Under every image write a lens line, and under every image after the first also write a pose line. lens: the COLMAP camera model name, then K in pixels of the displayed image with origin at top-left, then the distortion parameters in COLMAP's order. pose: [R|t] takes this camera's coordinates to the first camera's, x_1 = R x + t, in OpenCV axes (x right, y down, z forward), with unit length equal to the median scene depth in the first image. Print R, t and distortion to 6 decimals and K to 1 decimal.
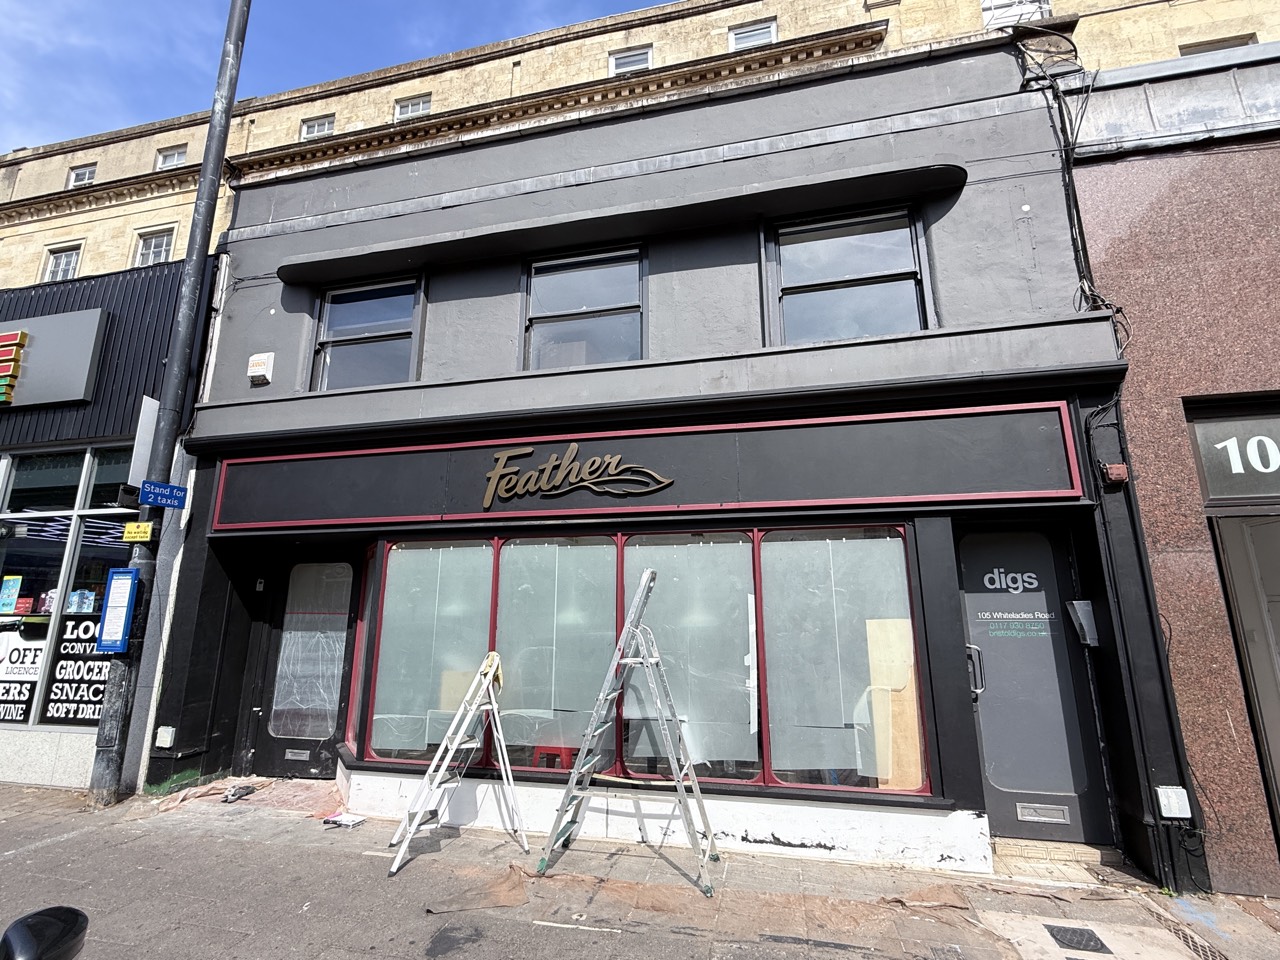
lens RADIAL K [[594.5, 0, 639.8], [0, 594.5, 480.9], [0, 0, 1]] dist [0.002611, -0.001386]
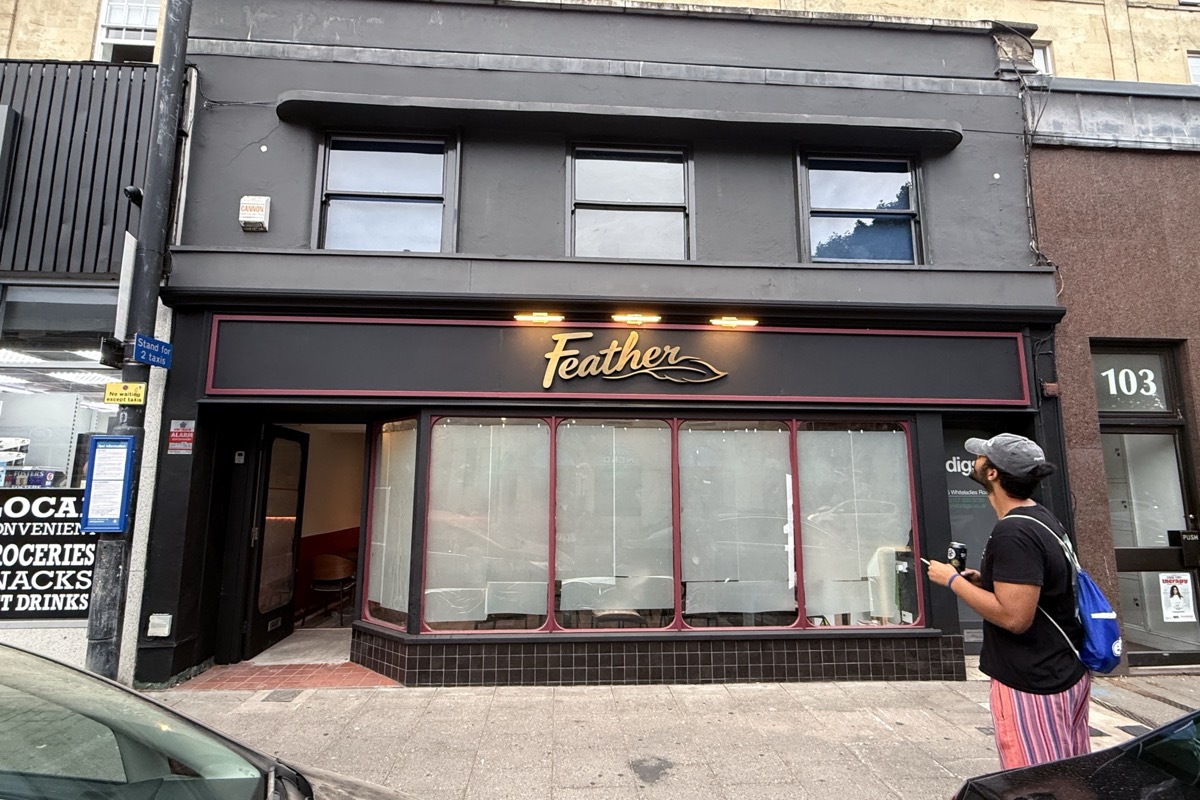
lens RADIAL K [[597.0, 0, 600.6], [0, 597.0, 399.9], [0, 0, 1]] dist [0.002425, -0.001409]
pose [[0.956280, 0.046416, 0.288747, -0.469705], [-0.067050, 0.995823, 0.061979, -0.004658], [-0.284664, -0.078630, 0.955397, -0.014407]]
